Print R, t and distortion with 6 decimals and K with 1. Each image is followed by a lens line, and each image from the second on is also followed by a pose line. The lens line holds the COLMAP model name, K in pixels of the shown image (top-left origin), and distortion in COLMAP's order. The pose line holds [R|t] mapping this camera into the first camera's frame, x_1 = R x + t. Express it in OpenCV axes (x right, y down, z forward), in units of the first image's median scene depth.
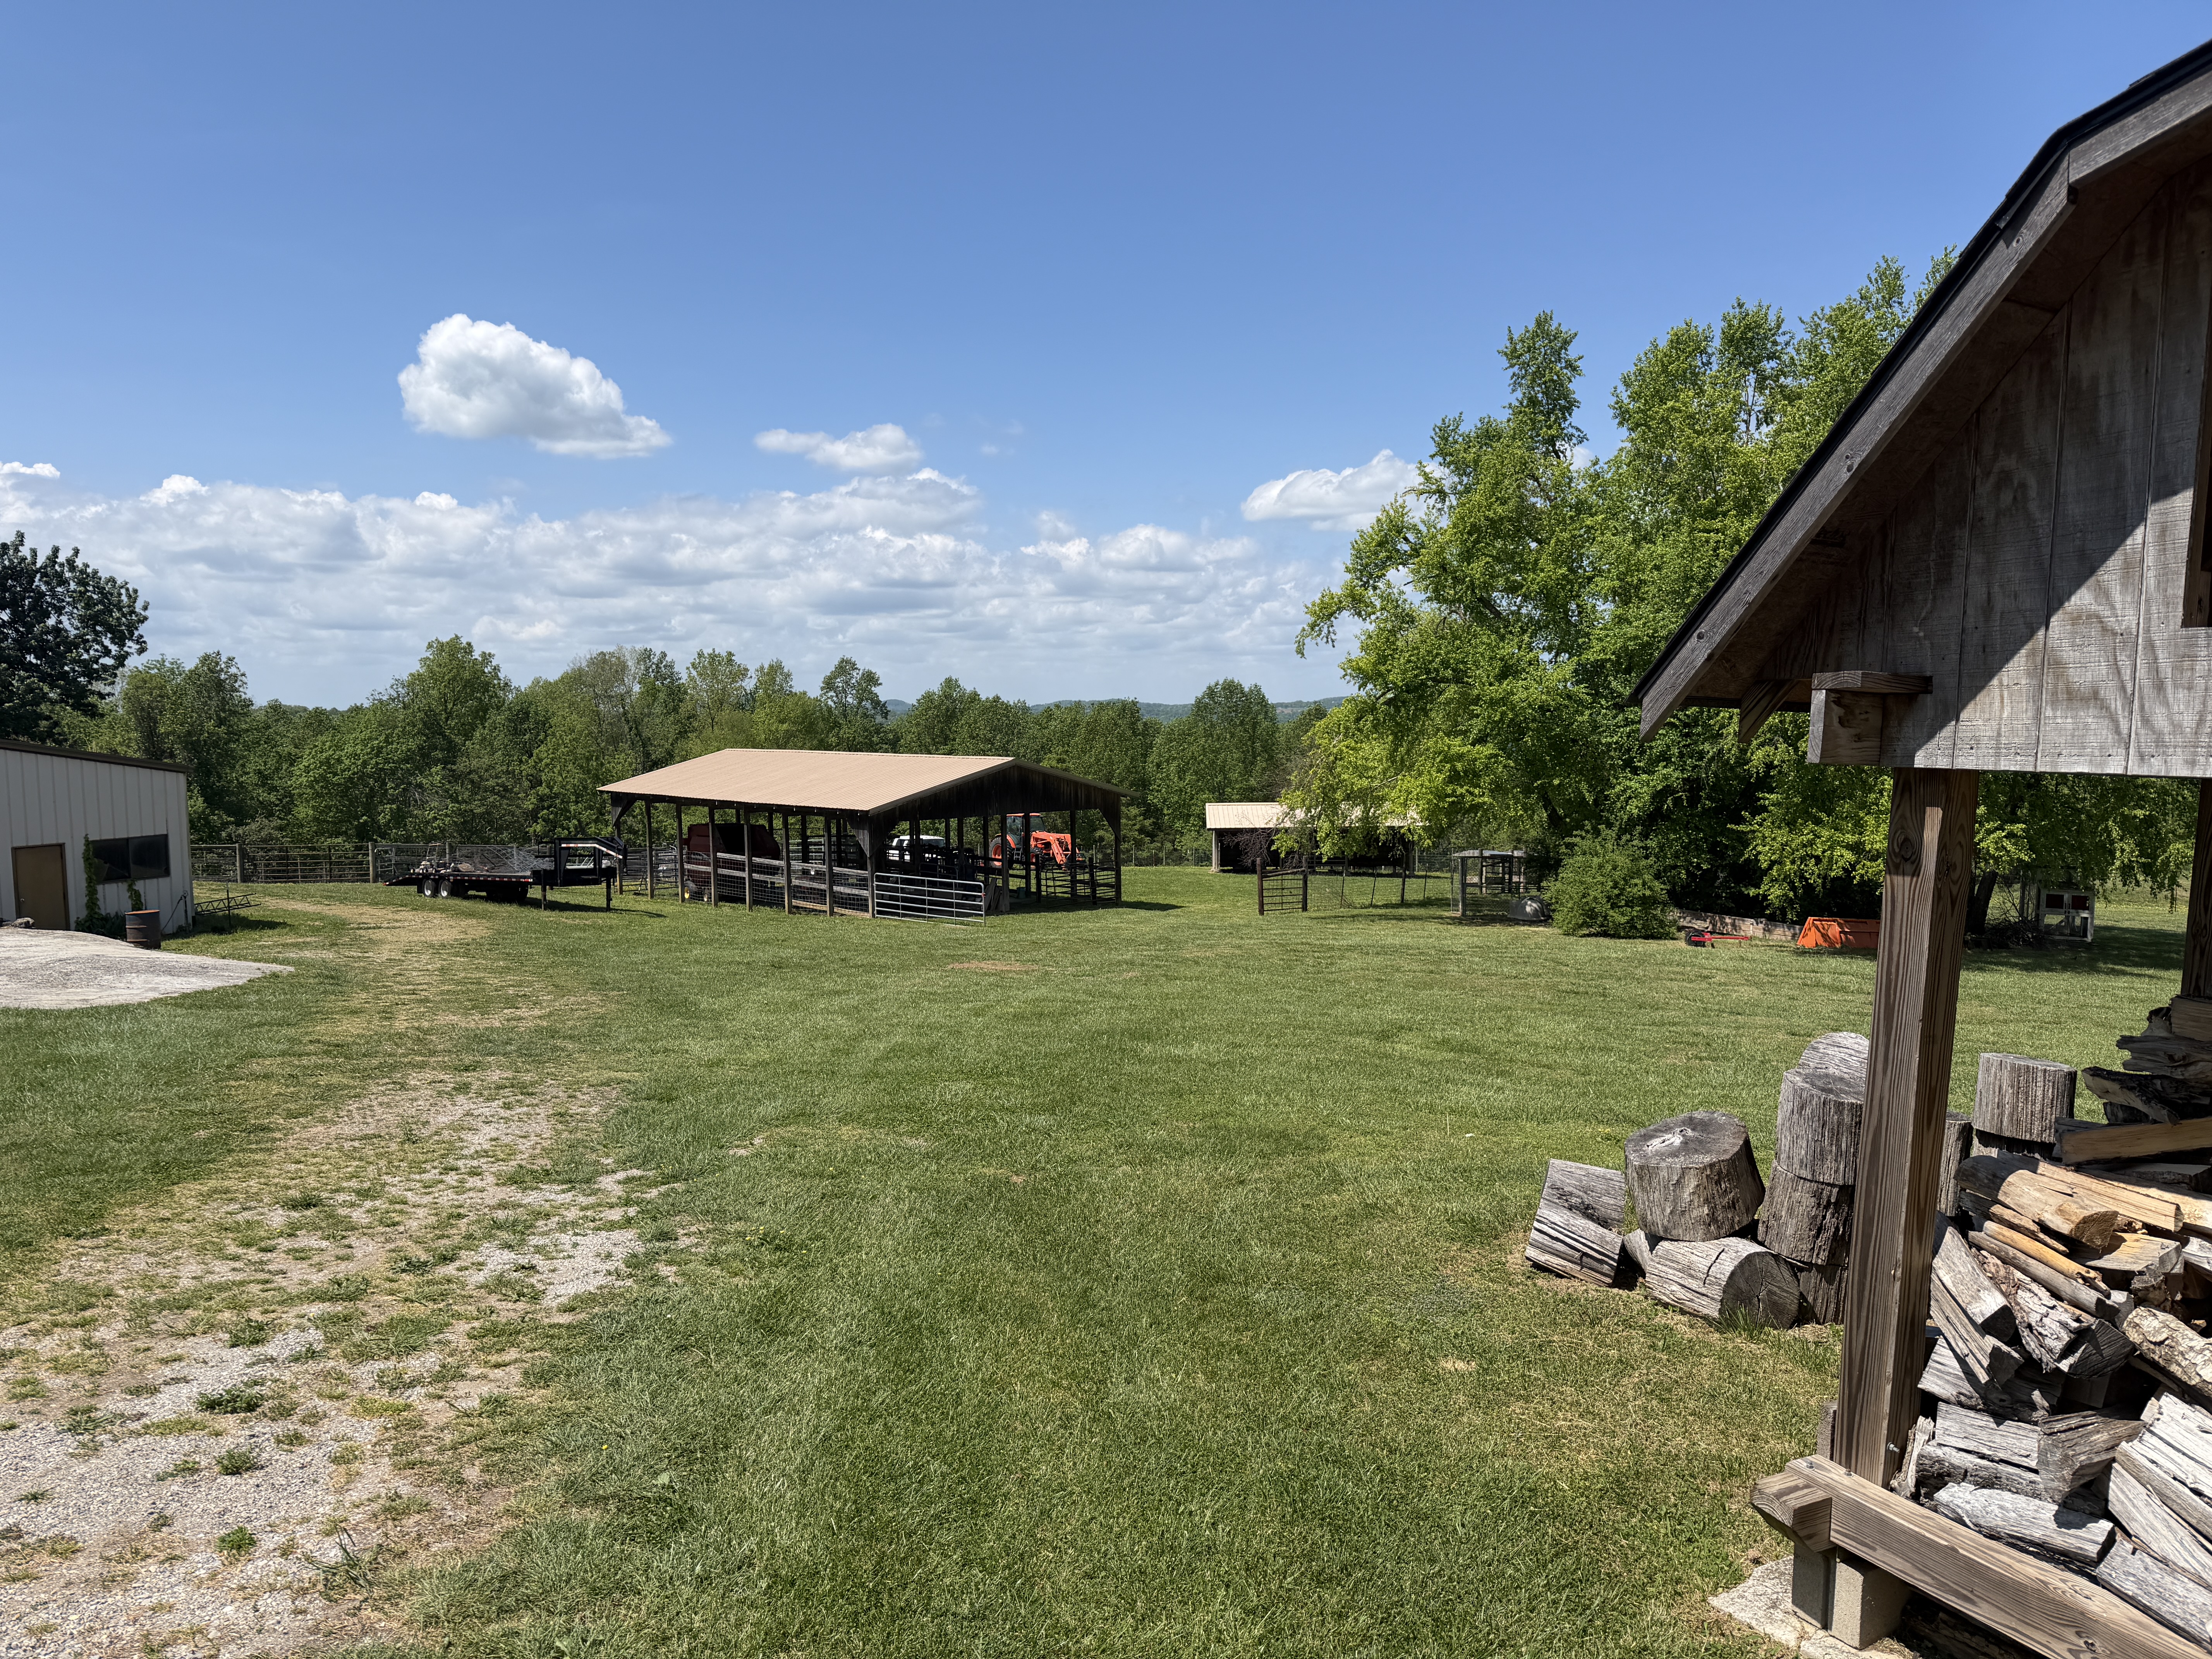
lens RADIAL K [[1500.9, 0, 1096.3], [0, 1500.9, 825.9], [0, 0, 1]] dist [0.053574, -0.086701]
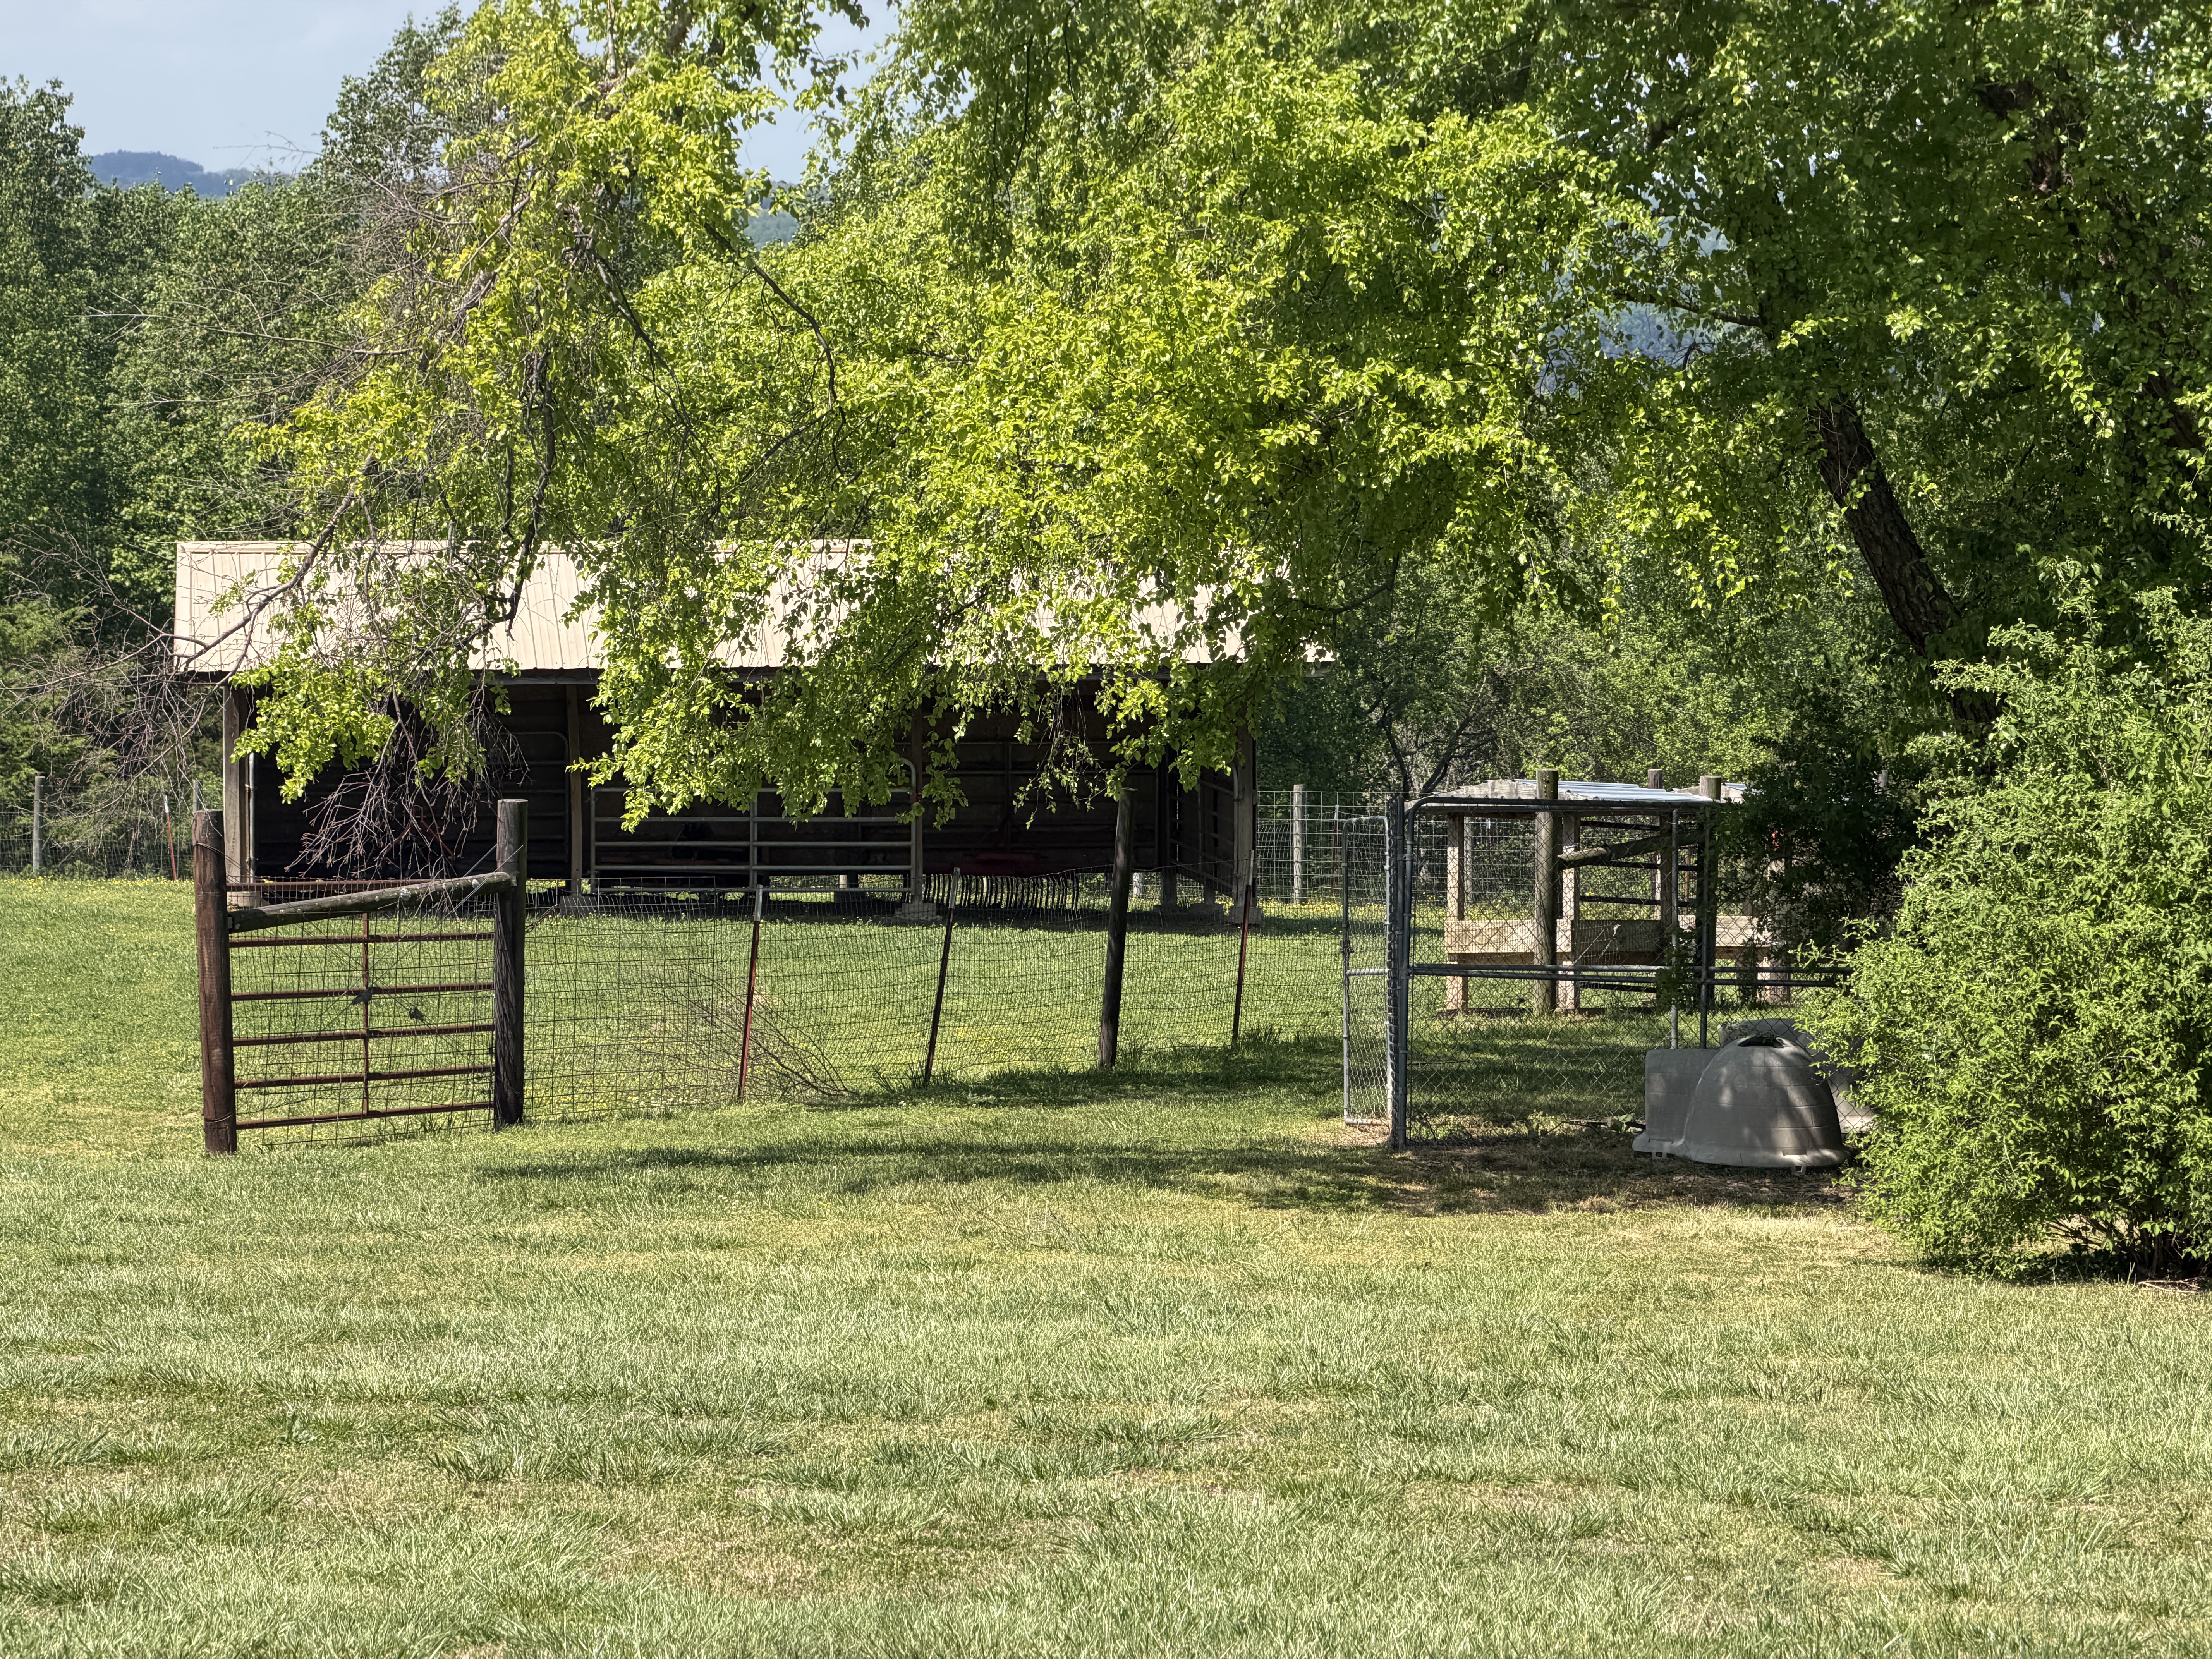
lens RADIAL K [[6453.2, 0, 1106.0], [0, 6453.2, 829.5], [0, 0, 1]] dist [-0.506955, -0.001295]
pose [[0.988875, -0.003773, 0.148704, 0.111067], [0.001403, 0.999870, 0.016040, 0.013420], [-0.148745, -0.015653, 0.988752, 0.309939]]
